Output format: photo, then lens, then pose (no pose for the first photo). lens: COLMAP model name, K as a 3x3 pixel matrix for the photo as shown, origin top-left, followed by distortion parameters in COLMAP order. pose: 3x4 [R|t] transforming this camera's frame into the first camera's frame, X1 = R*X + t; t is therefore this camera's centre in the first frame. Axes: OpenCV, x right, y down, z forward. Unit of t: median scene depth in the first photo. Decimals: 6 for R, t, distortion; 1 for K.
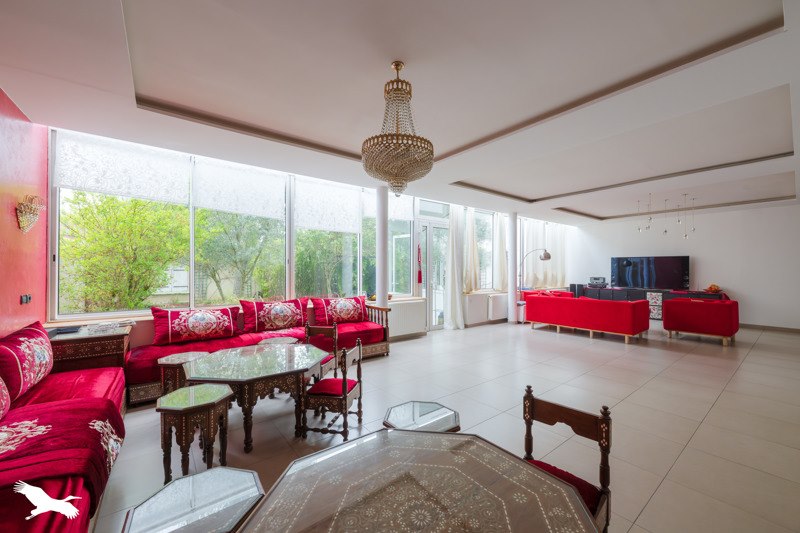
lens RADIAL K [[314.3, 0, 414.7], [0, 314.3, 267.3], [0, 0, 1]] dist [0.000317, -0.000021]
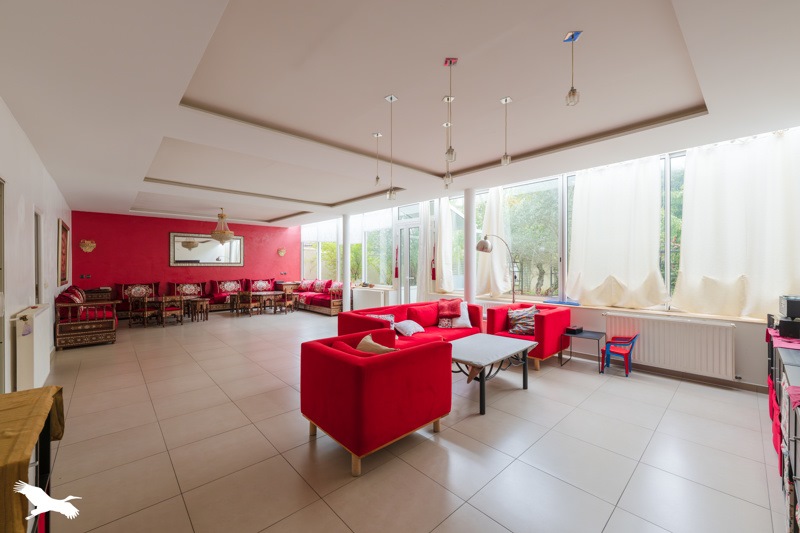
lens RADIAL K [[332.2, 0, 404.0], [0, 332.2, 270.2], [0, 0, 1]] dist [-0.000659, -0.000251]
pose [[0.070214, 0.014805, -0.997422, 1.611722], [0.004803, 0.999873, 0.015179, 0.002075], [0.997520, -0.005856, 0.070134, 1.177454]]
